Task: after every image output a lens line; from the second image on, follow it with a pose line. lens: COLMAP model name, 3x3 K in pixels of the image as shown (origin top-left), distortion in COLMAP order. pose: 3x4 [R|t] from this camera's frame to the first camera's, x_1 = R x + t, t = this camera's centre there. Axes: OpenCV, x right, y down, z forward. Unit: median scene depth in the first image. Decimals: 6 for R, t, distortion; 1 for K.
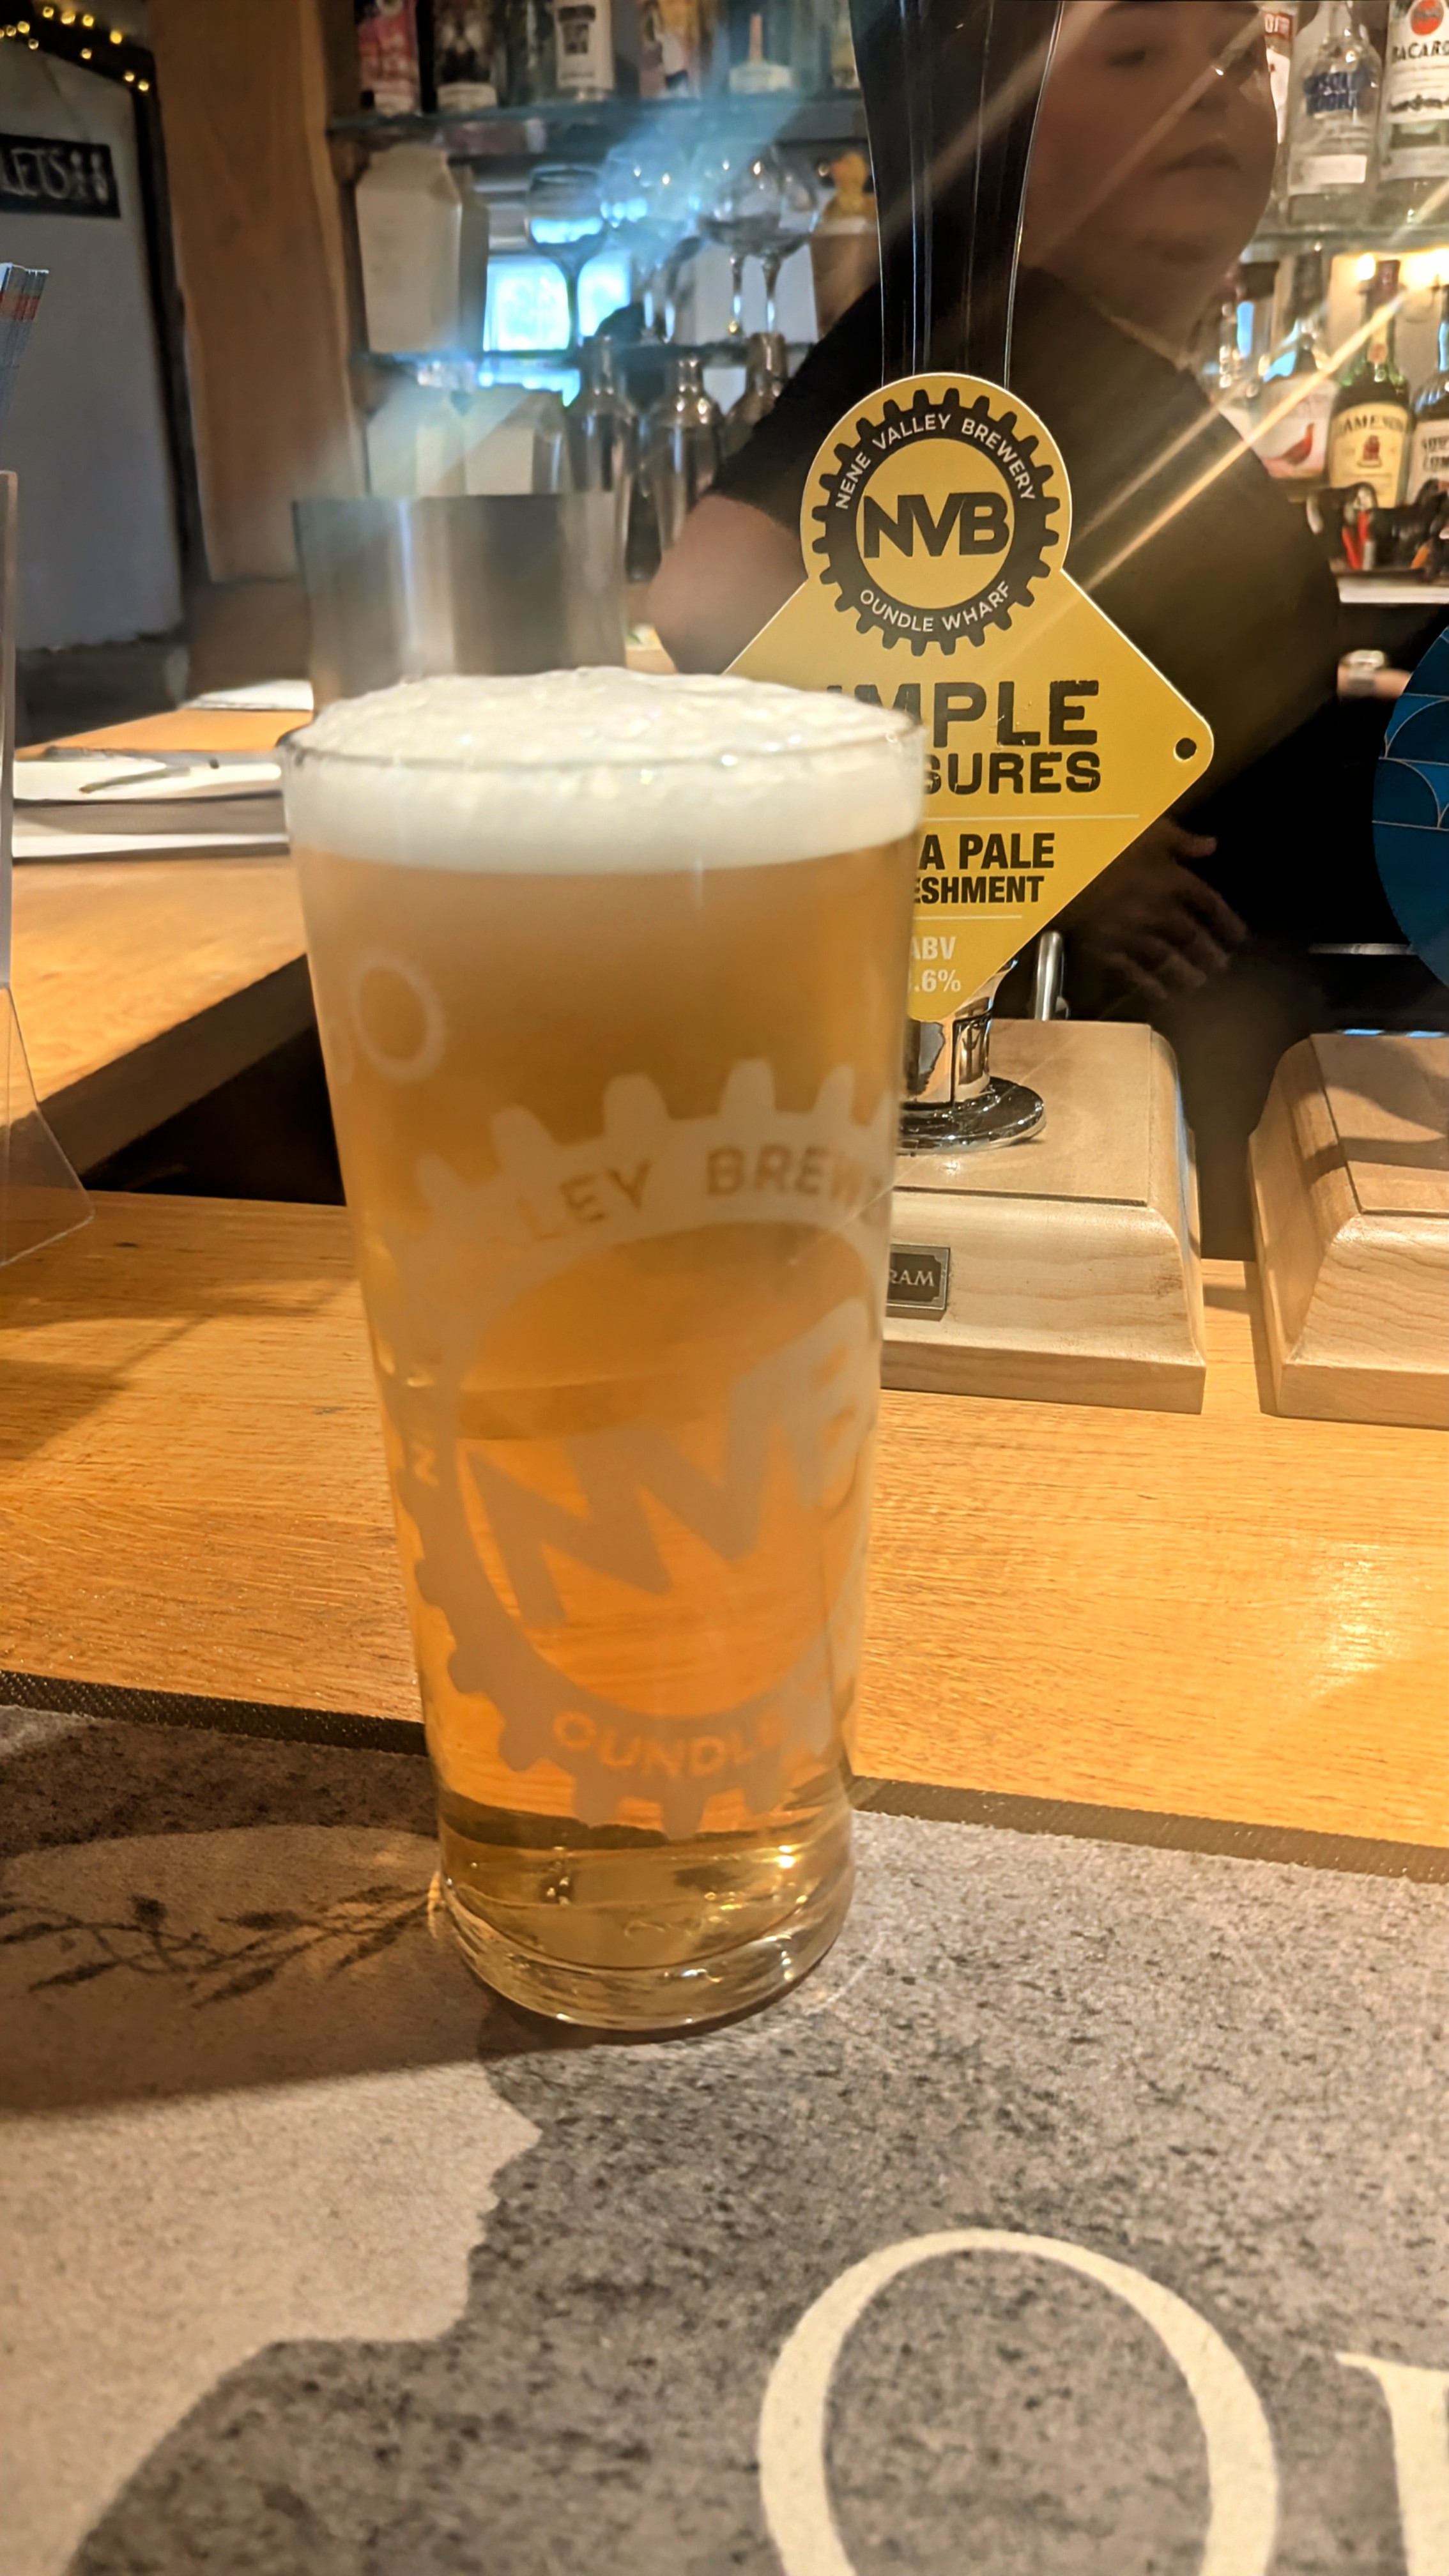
lens RADIAL K [[1963.8, 0, 724.5], [0, 1963.8, 1288.0], [0, 0, 1]] dist [-0.009011, 0.005809]
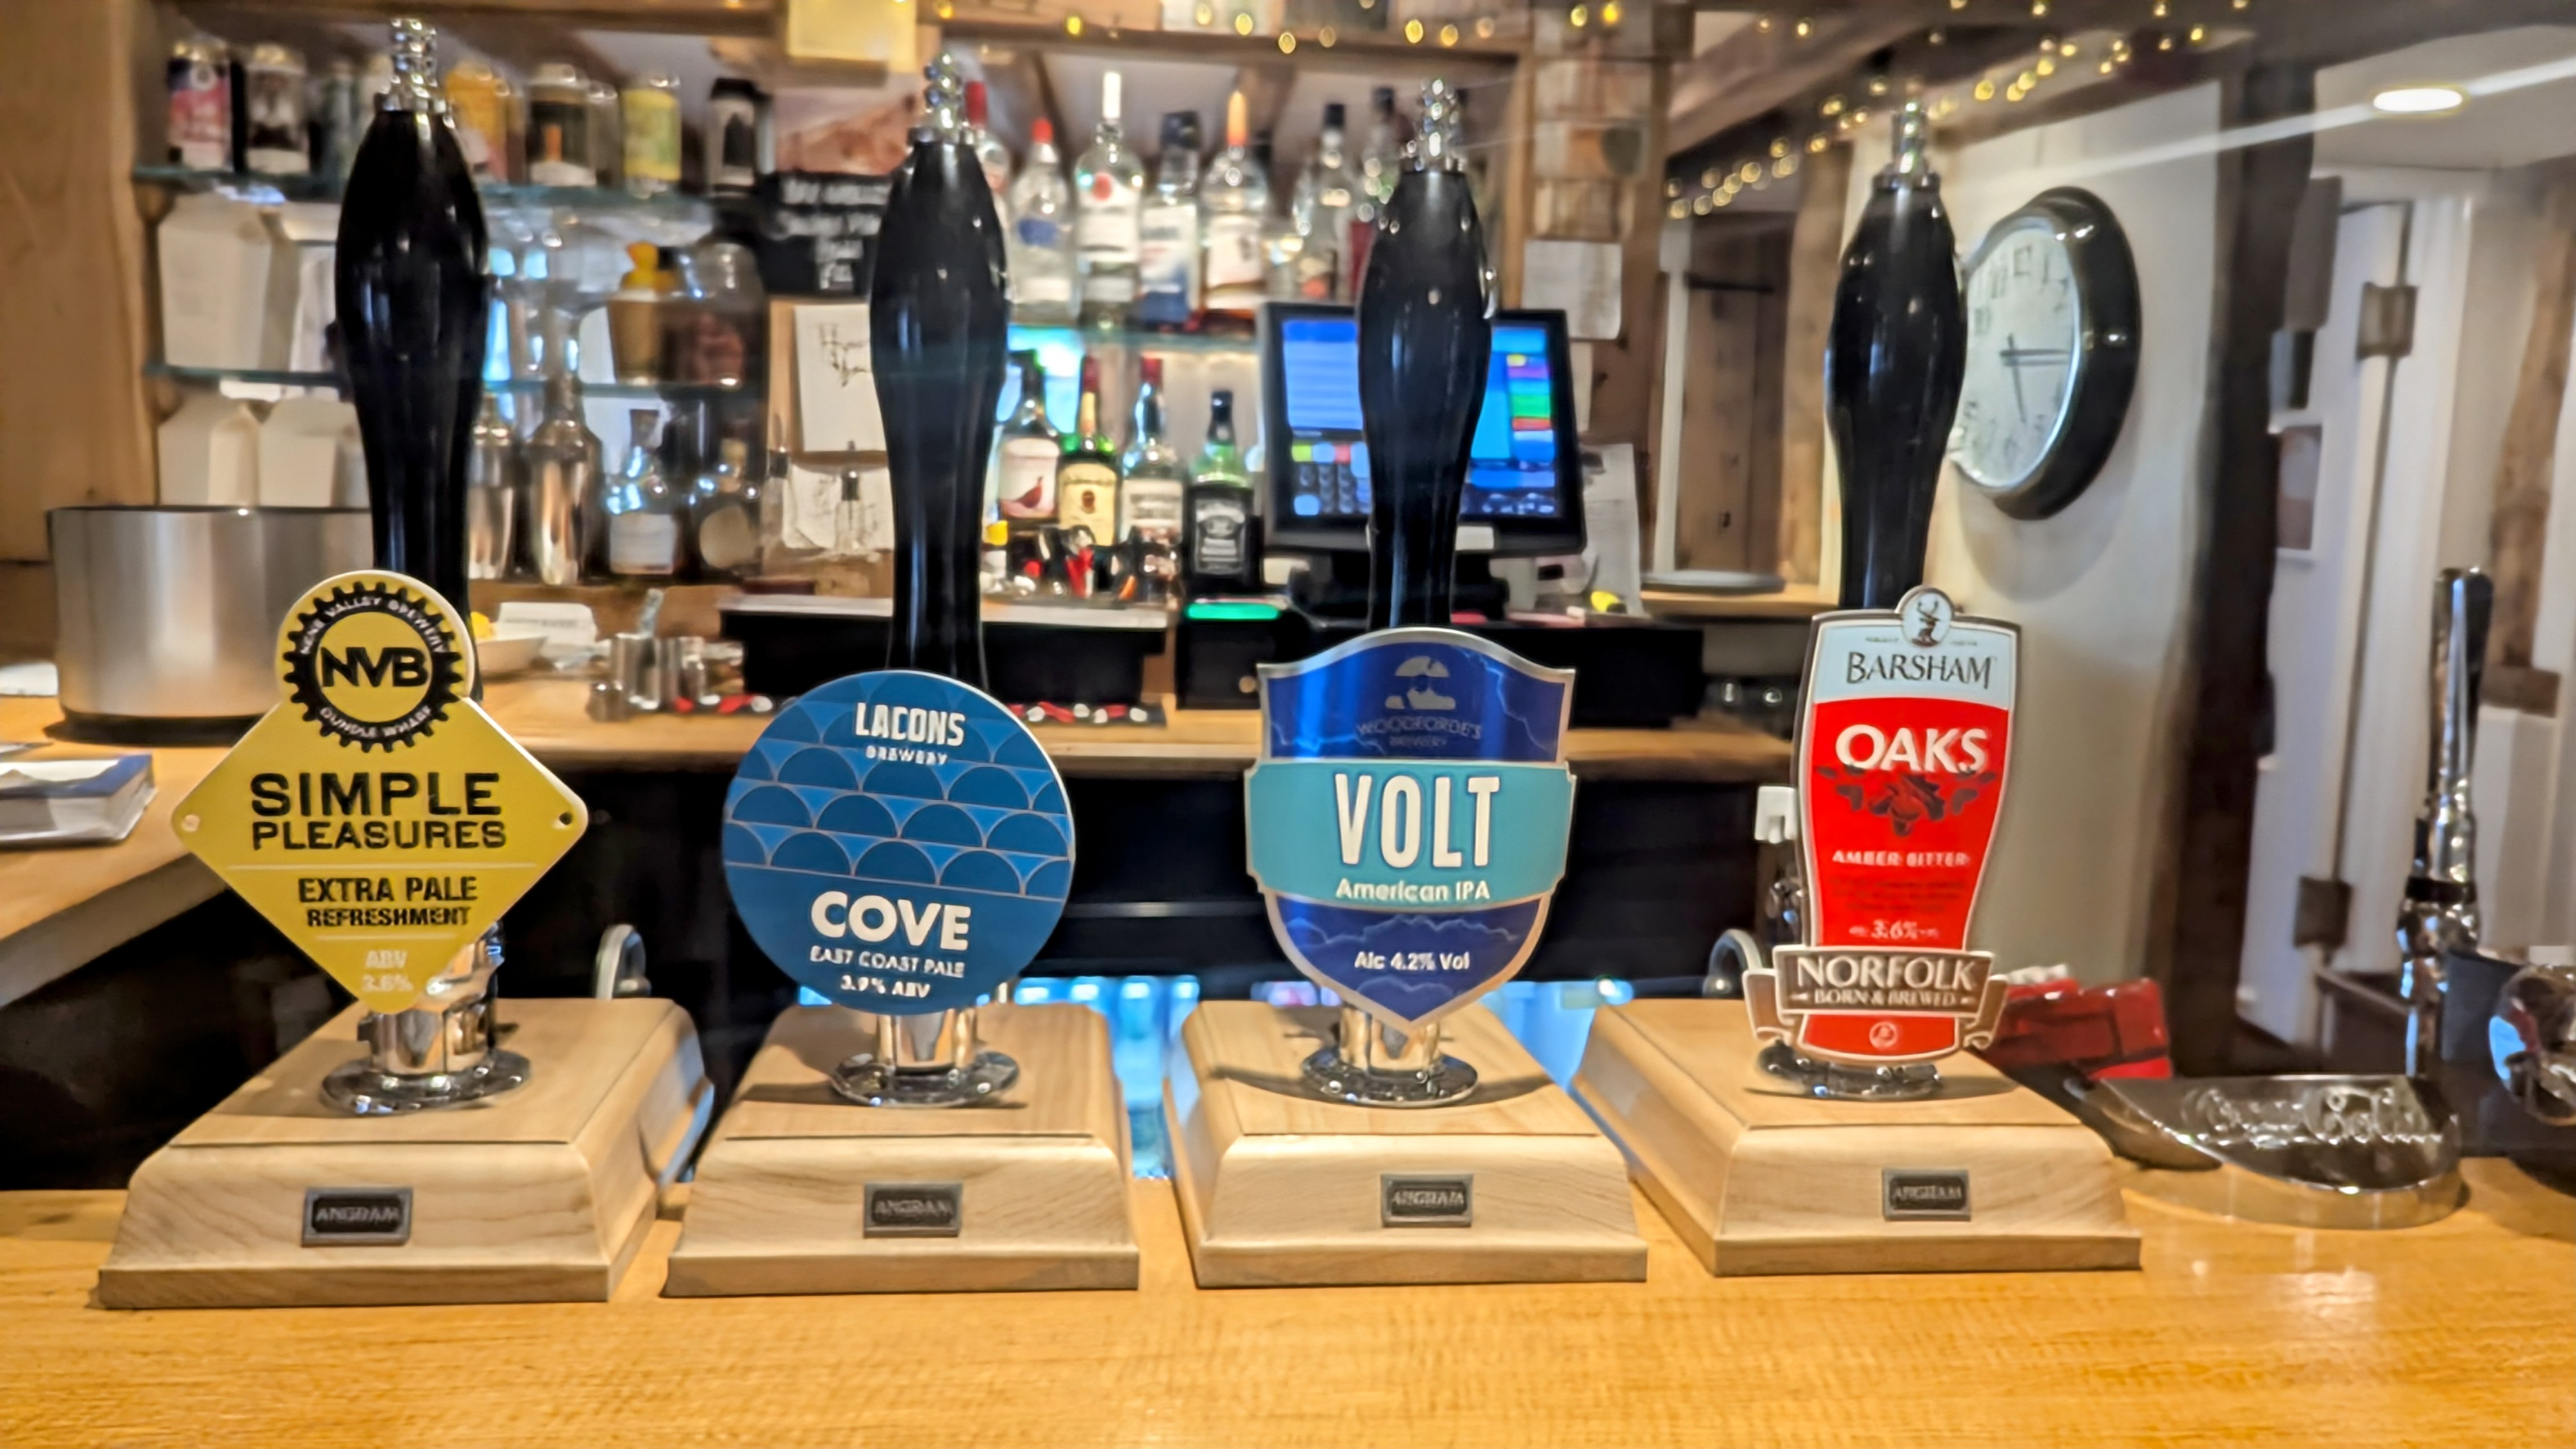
lens RADIAL K [[1883.4, 0, 1288.0], [0, 1883.4, 724.5], [0, 0, 1]] dist [-0.028307, 0.001966]
pose [[0.935778, 0.007703, 0.352506, 0.238718], [0.085034, 0.965321, -0.246829, 0.041128], [-0.342182, 0.260952, 0.902671, -0.423516]]
